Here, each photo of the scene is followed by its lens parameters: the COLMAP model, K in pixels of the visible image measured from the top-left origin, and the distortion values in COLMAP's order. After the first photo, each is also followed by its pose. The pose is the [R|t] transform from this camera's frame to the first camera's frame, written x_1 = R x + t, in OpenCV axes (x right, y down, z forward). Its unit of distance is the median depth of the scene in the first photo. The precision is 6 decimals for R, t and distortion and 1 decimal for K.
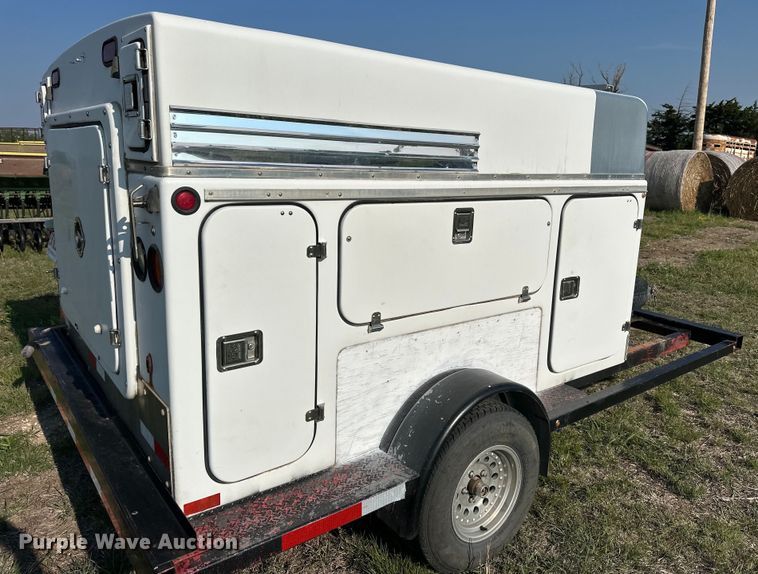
lens RADIAL K [[562.4, 0, 404.2], [0, 562.4, 268.5], [0, 0, 1]] dist [0.056647, -0.074549]
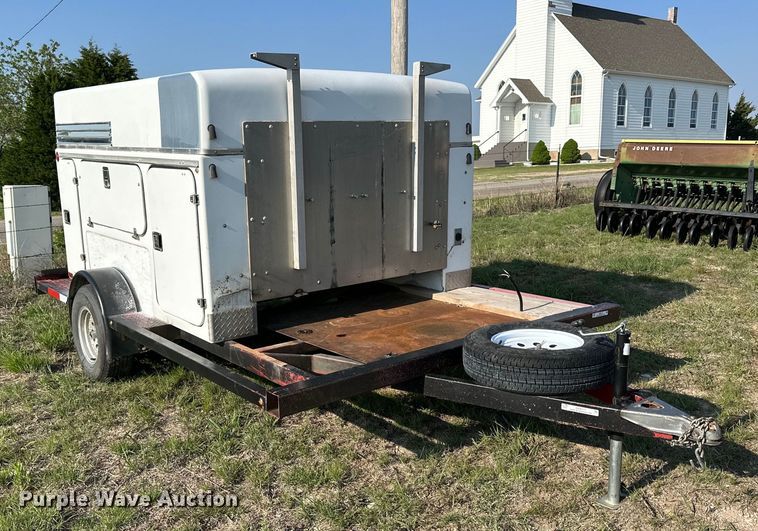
lens RADIAL K [[720.8, 0, 379.0], [0, 720.8, 265.5], [0, 0, 1]] dist [-0.001343, -0.001614]
pose [[0.023029, 0.150022, -0.988414, 2.213832], [-0.186619, 0.971944, 0.143174, -0.269580], [0.982162, 0.181160, 0.050380, 1.667877]]
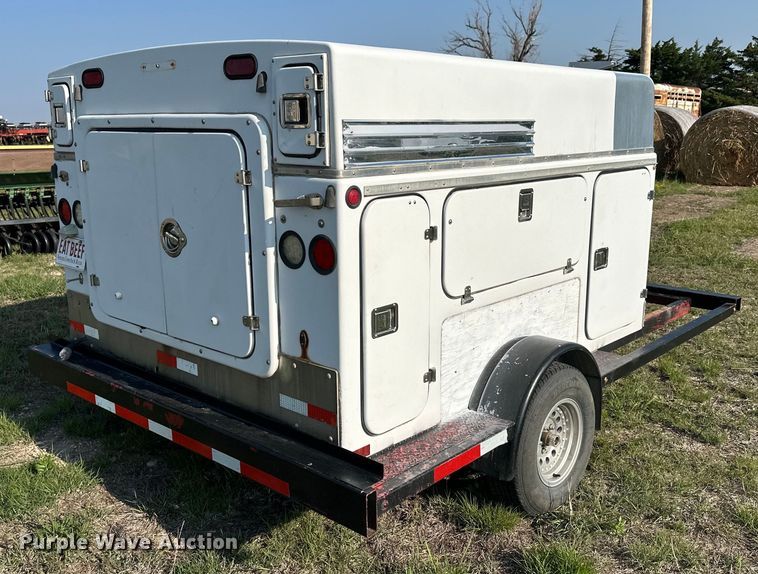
lens RADIAL K [[726.7, 0, 379.0], [0, 726.7, 287.0], [0, 0, 1]] dist [0.120293, -0.217051]
pose [[0.987970, -0.073769, 0.135914, -0.371573], [0.070529, 0.997102, 0.028513, 0.022475], [-0.137624, -0.018585, 0.990310, -0.375702]]
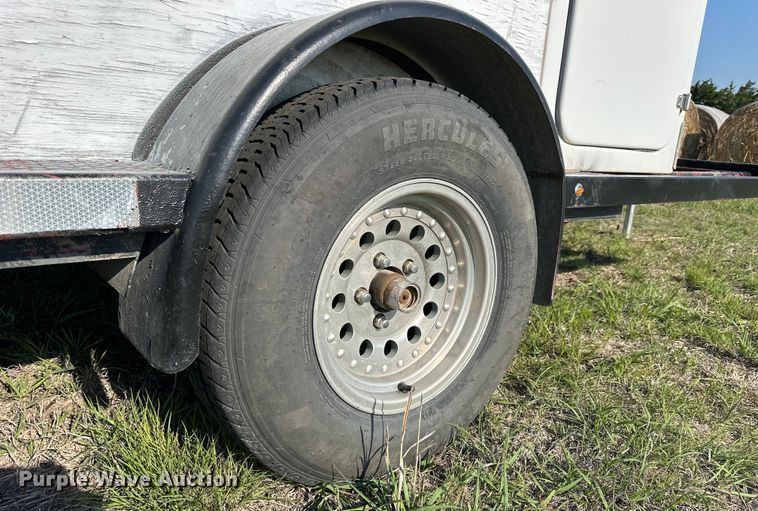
lens RADIAL K [[536.8, 0, 379.1], [0, 536.8, 279.0], [0, 0, 1]] dist [0.056480, -0.066000]
pose [[0.999669, 0.025729, 0.000626, 0.116446], [-0.025723, 0.998015, 0.057484, 0.349498], [0.000855, -0.057481, 0.998346, 0.590037]]
